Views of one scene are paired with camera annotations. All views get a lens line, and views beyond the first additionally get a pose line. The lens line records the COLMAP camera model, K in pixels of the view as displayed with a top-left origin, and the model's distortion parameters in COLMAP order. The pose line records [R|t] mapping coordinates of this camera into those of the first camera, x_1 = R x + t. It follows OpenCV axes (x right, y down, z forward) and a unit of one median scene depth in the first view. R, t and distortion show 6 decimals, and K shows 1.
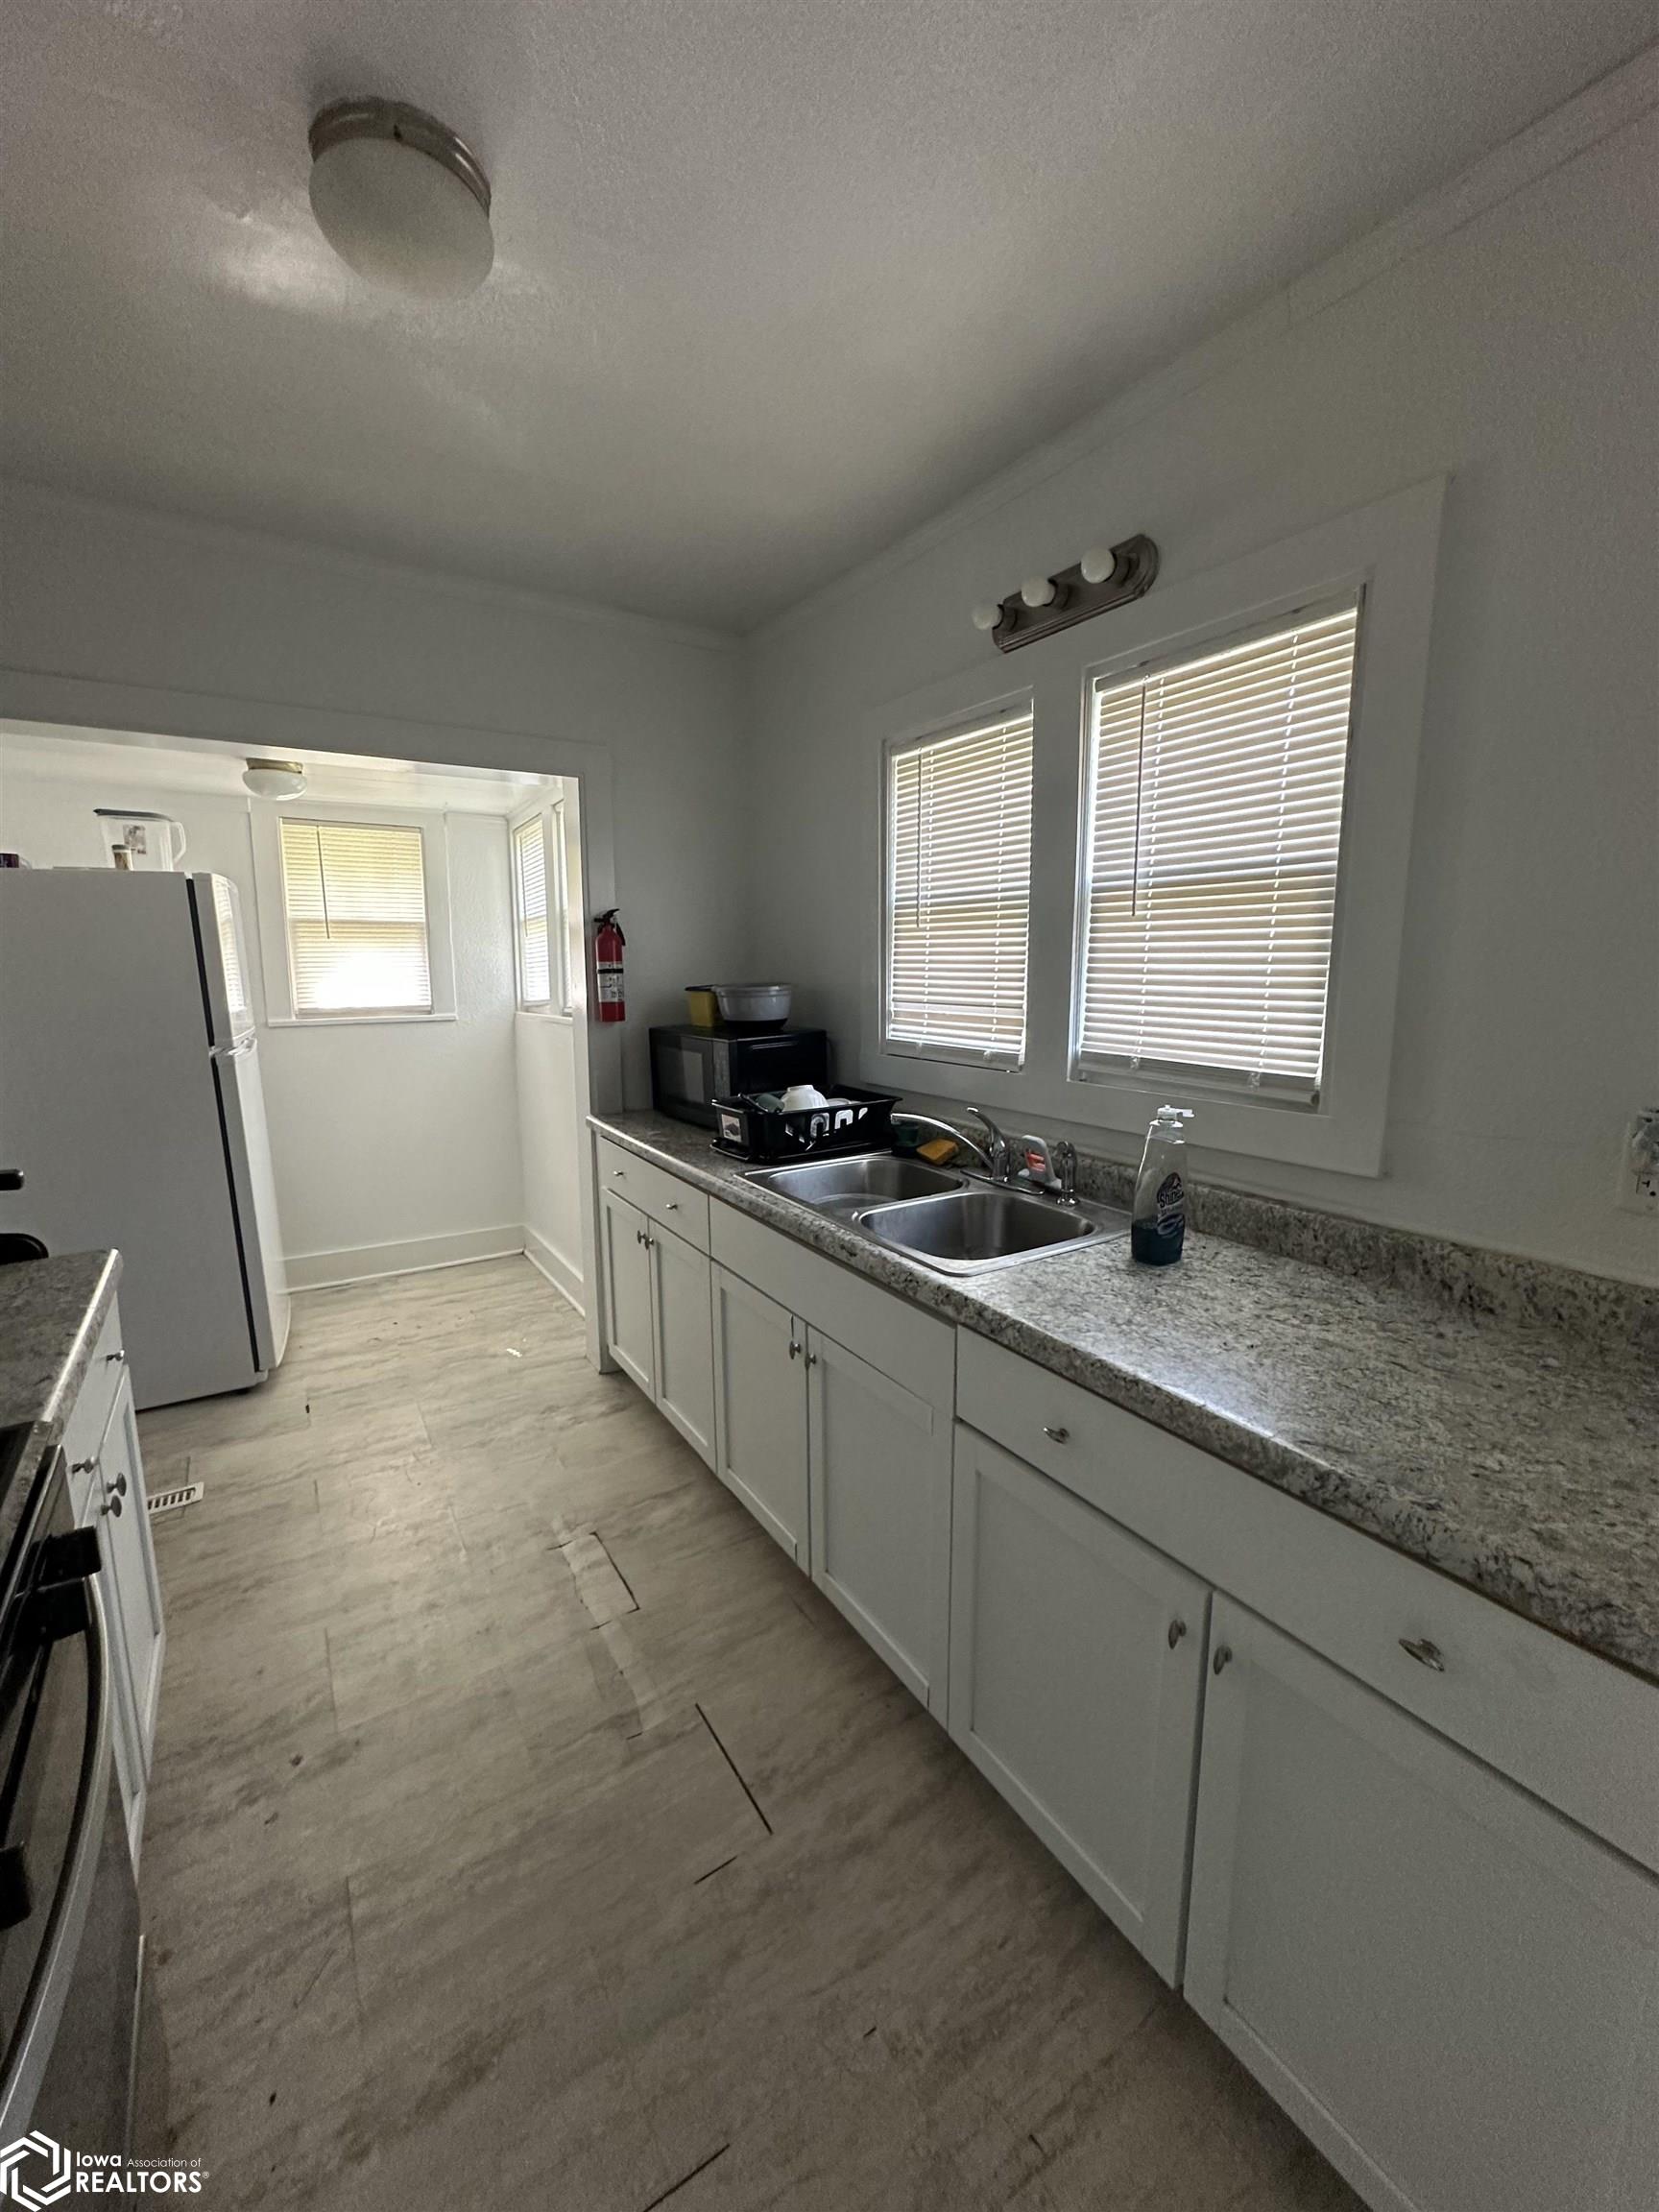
lens RADIAL K [[879.5, 0, 826.4], [0, 879.5, 1099.5], [0, 0, 1]] dist [-0.005641, 0.001700]
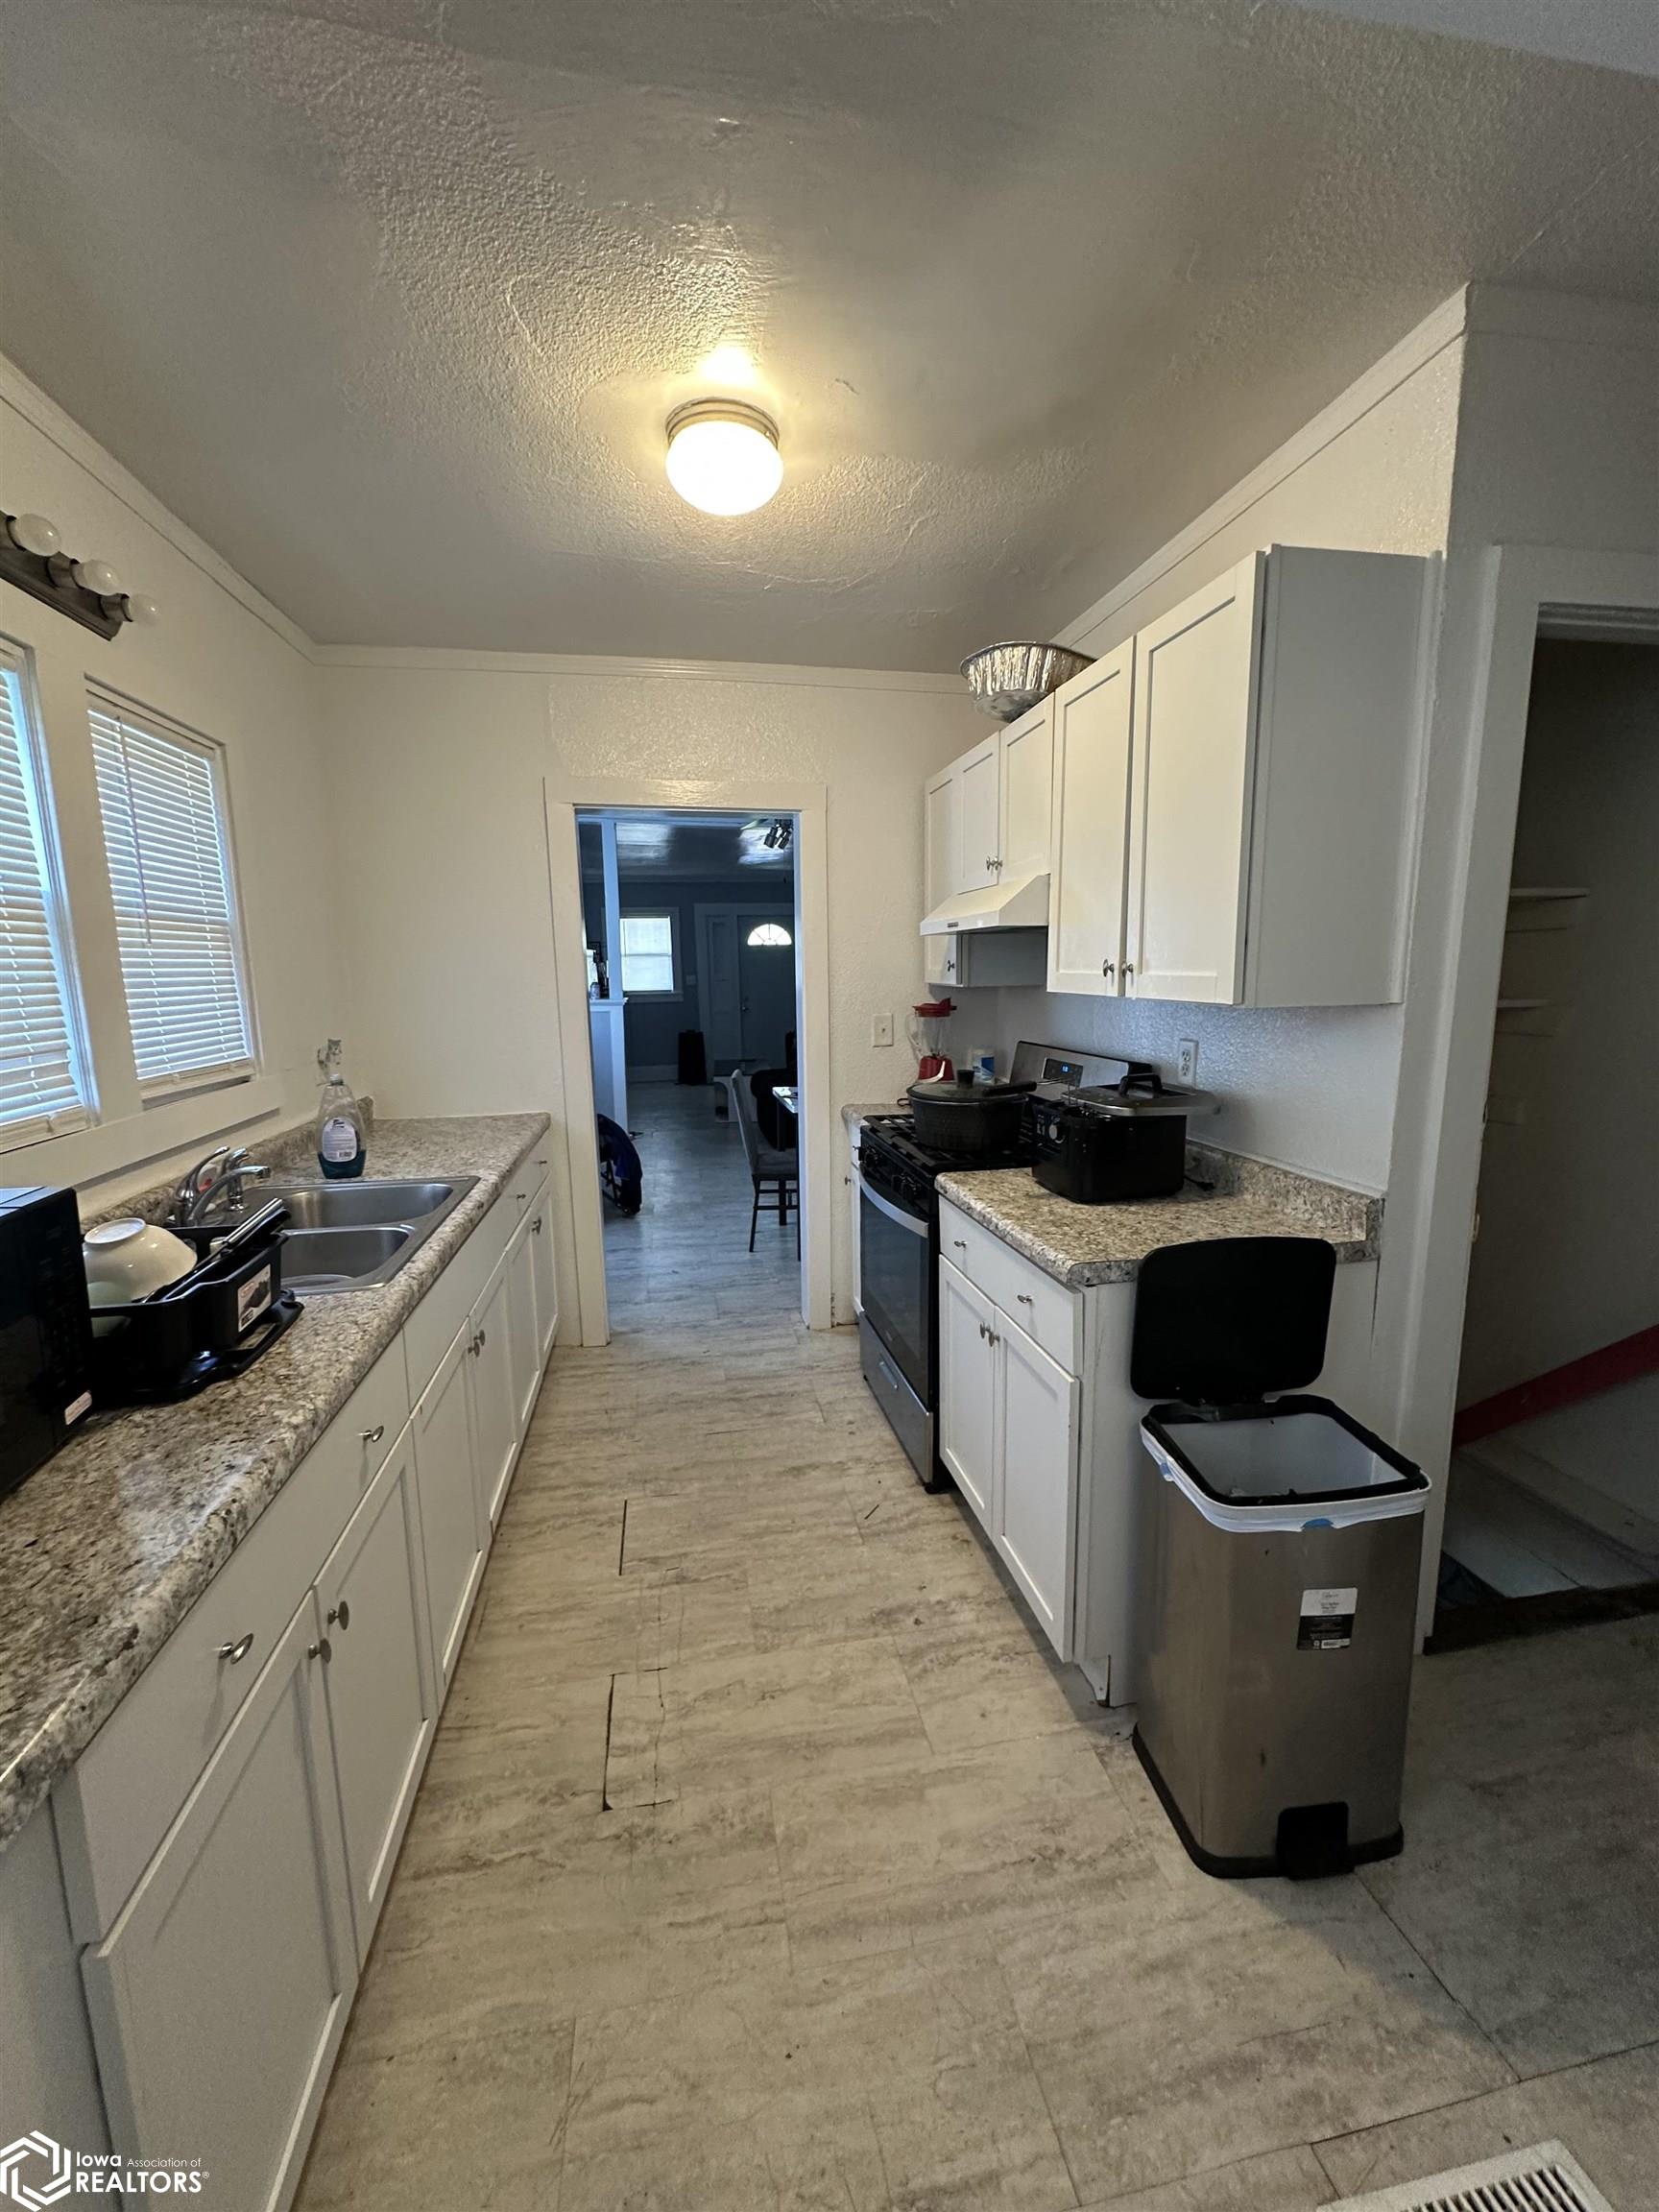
lens RADIAL K [[879.5, 0, 829.4], [0, 879.5, 1097.9], [0, 0, 1]] dist [-0.005641, 0.001700]
pose [[-0.926374, -0.038794, 0.374602, -0.544330], [0.077298, 0.953917, 0.289943, -0.183678], [-0.368587, 0.297551, -0.880685, 1.126735]]
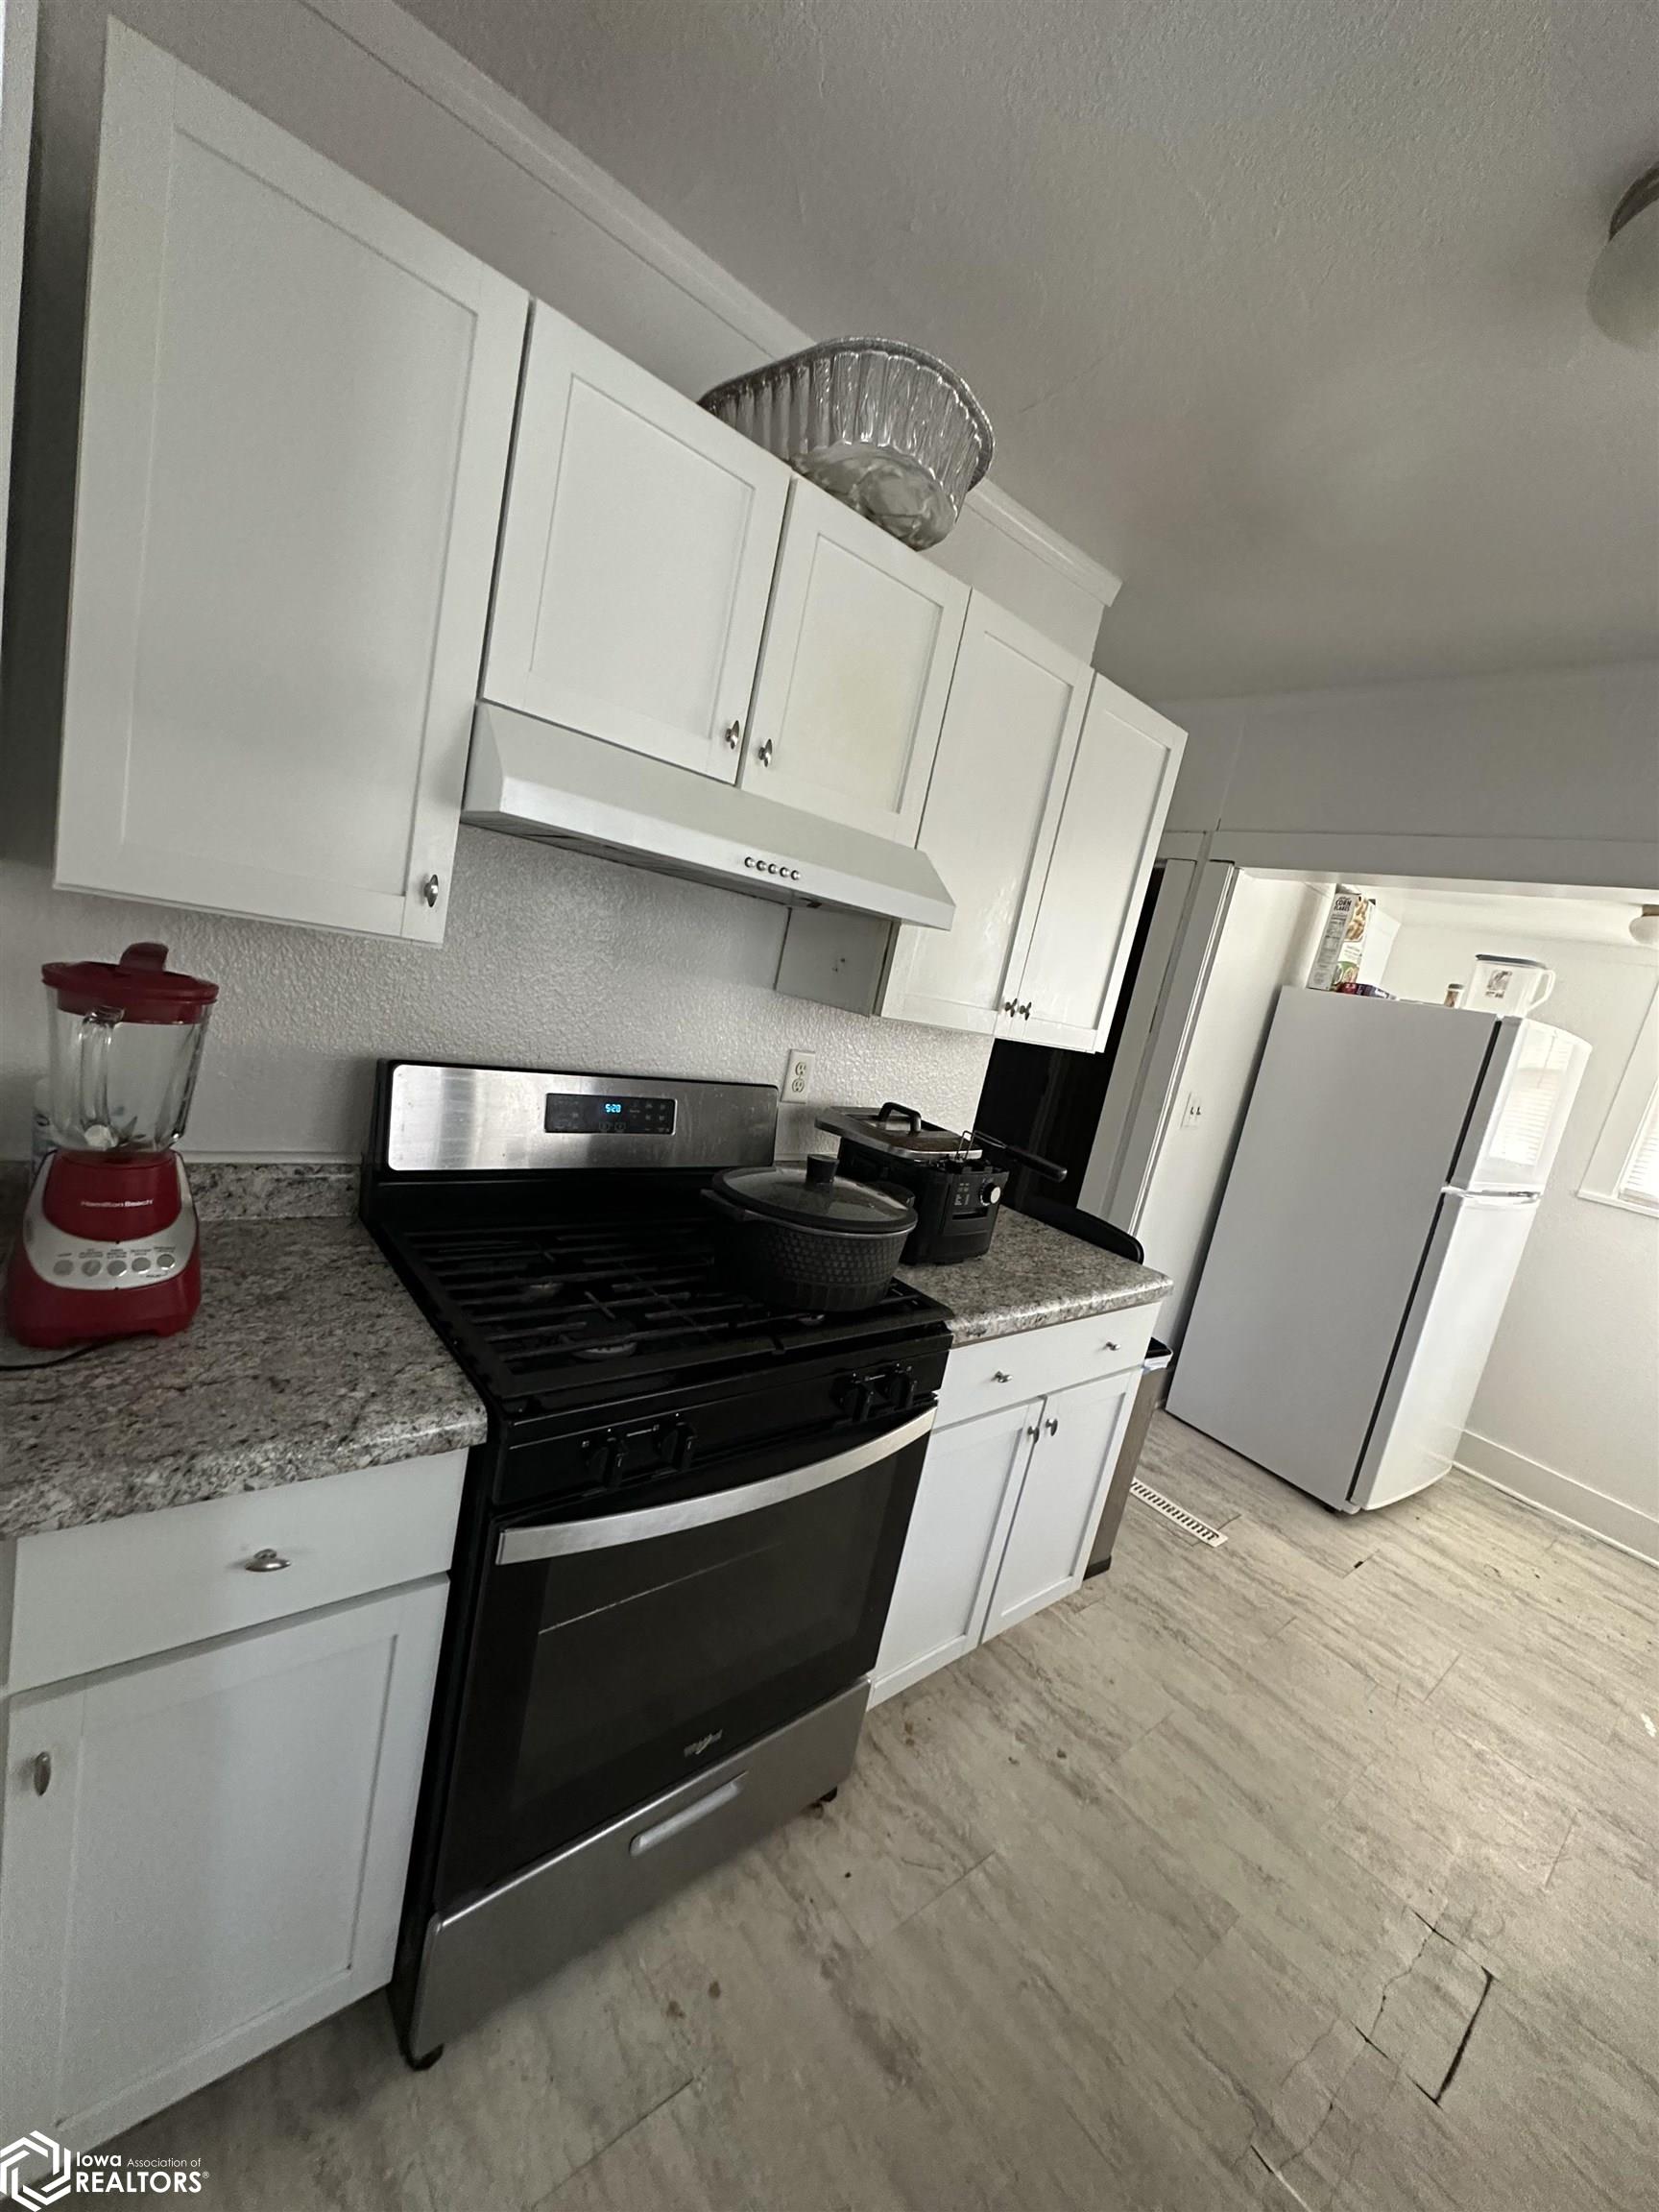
lens RADIAL K [[879.5, 0, 831.2], [0, 879.5, 1103.4], [0, 0, 1]] dist [-0.005641, 0.001700]
pose [[0.116928, 0.191030, -0.974595, 0.168952], [-0.354833, 0.924591, 0.138657, -0.034499], [0.927589, 0.329606, 0.175894, 0.154745]]
